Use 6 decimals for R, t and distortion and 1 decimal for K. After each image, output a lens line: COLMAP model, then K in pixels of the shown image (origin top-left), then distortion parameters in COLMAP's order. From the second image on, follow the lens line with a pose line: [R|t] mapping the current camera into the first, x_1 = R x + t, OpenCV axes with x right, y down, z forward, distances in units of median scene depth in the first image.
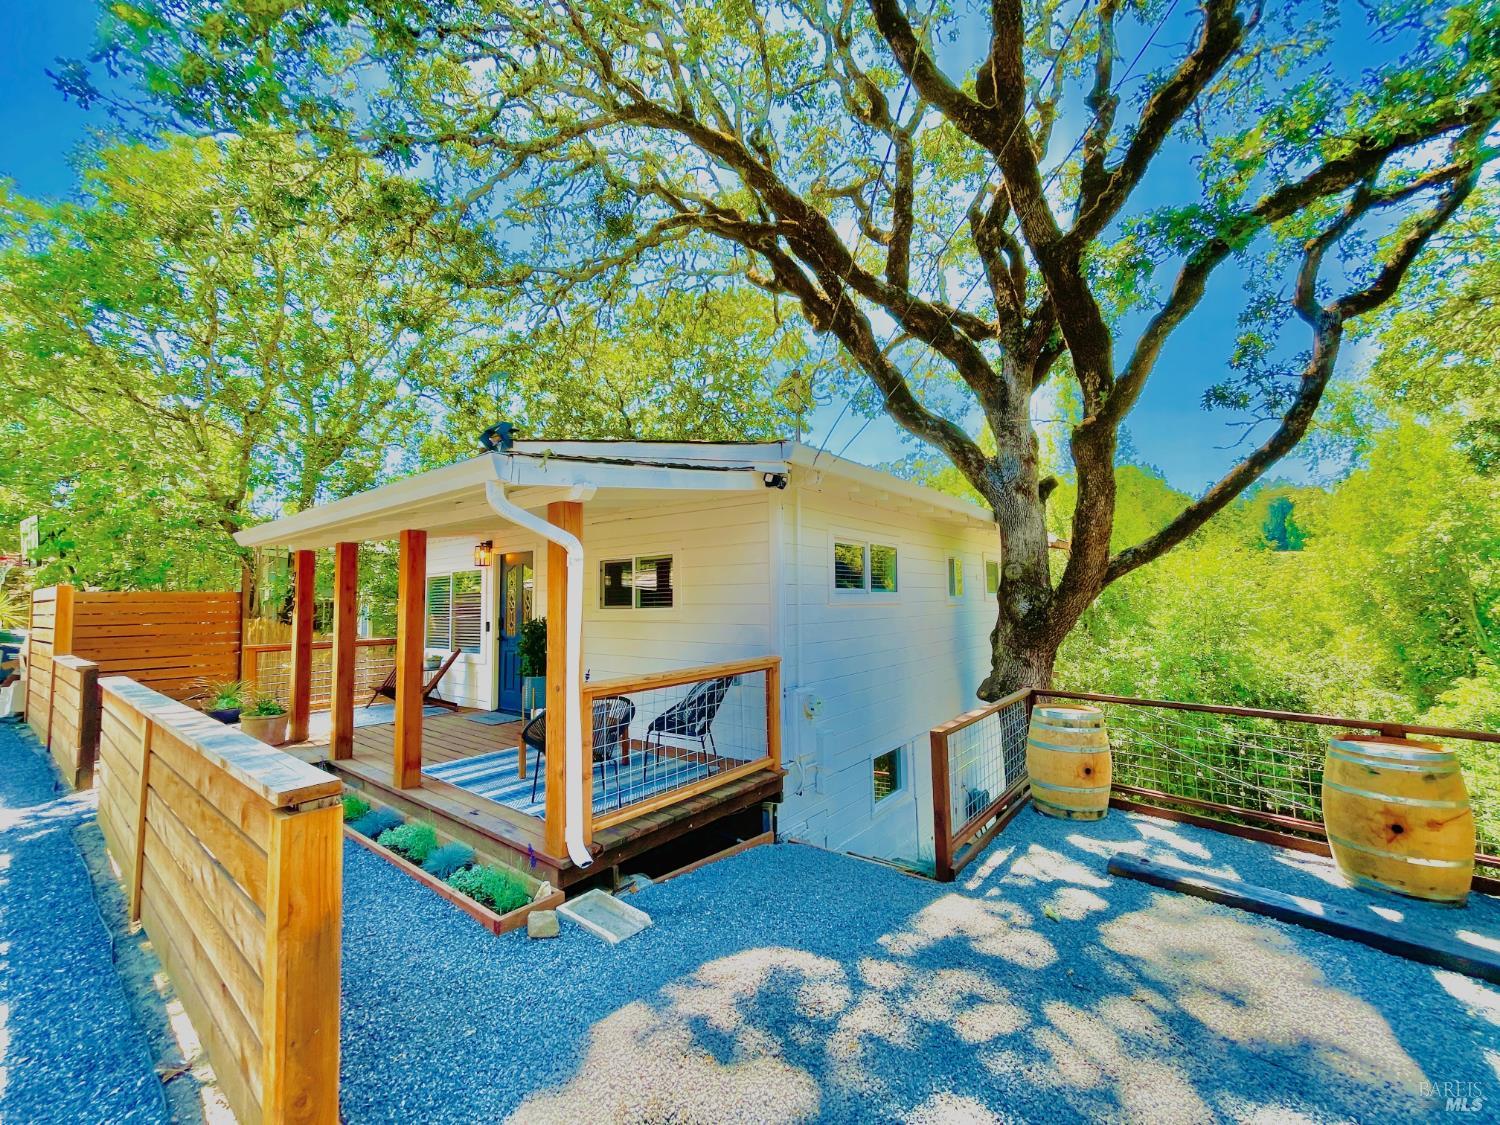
lens RADIAL K [[609.8, 0, 750.2], [0, 609.8, 568.4], [0, 0, 1]] dist [-0.003111, 0.000495]
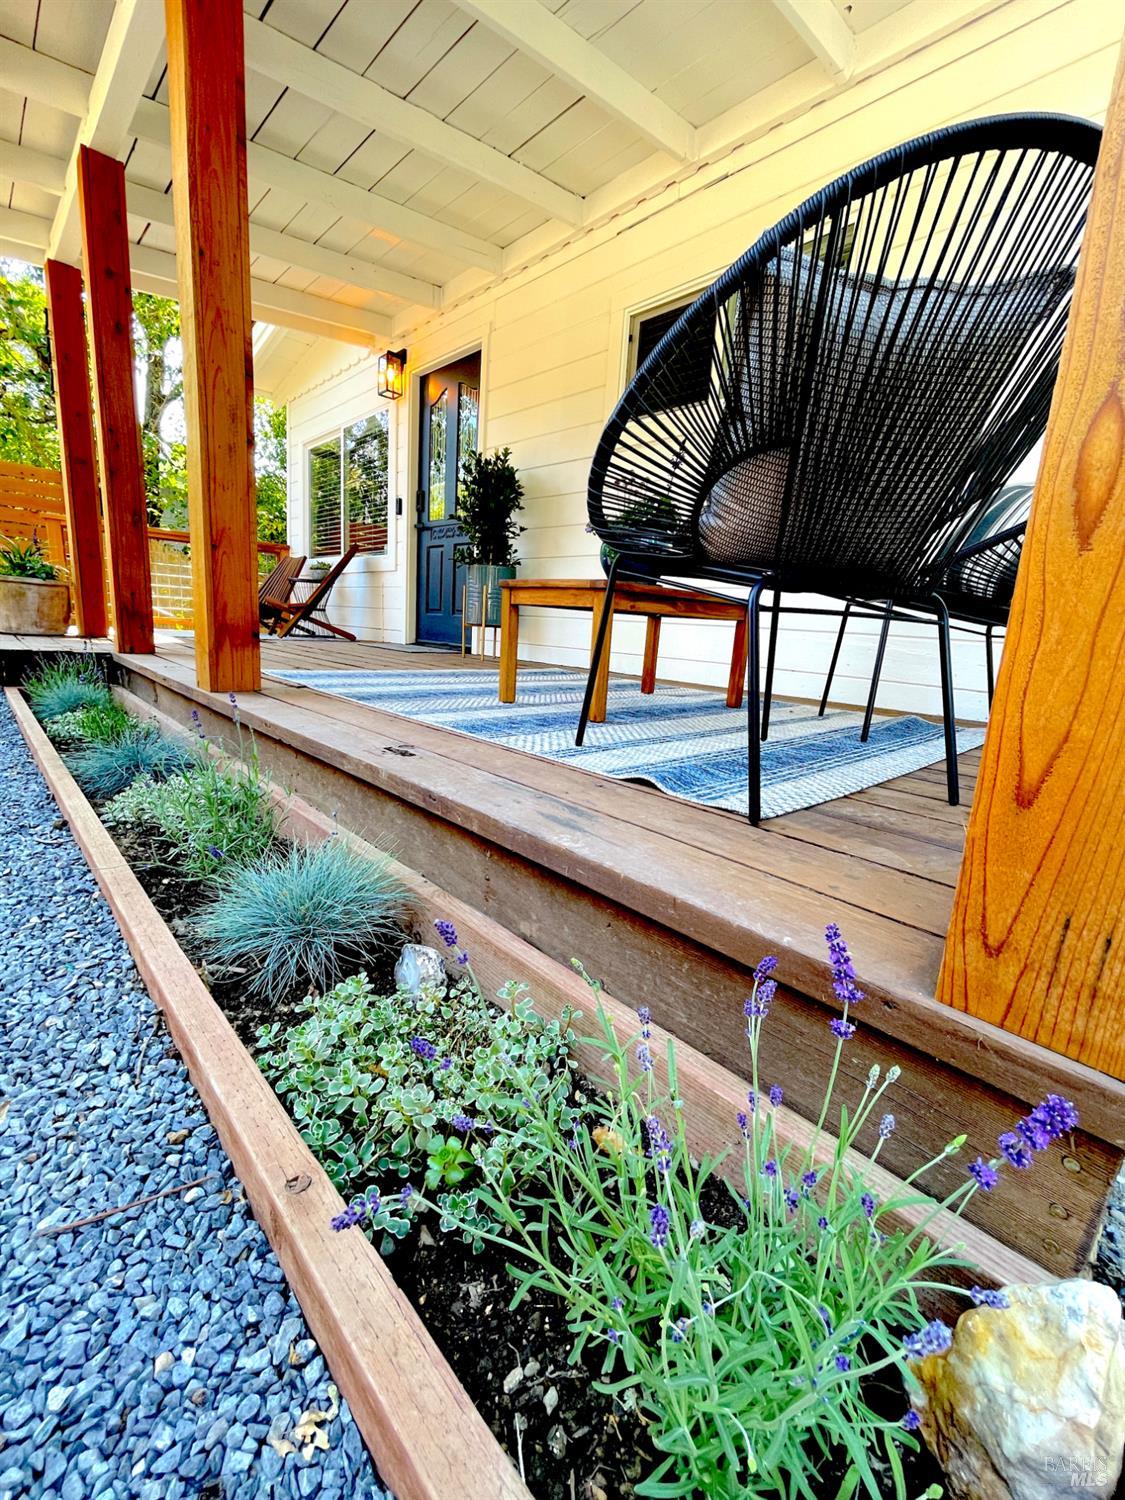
lens RADIAL K [[609.8, 0, 561.3], [0, 609.8, 757.1], [0, 0, 1]] dist [-0.003111, 0.000495]
pose [[0.988221, 0.104598, -0.111707, -0.059243], [-0.072396, 0.962642, 0.260919, 0.055697], [0.134825, -0.249759, 0.958876, 0.126248]]
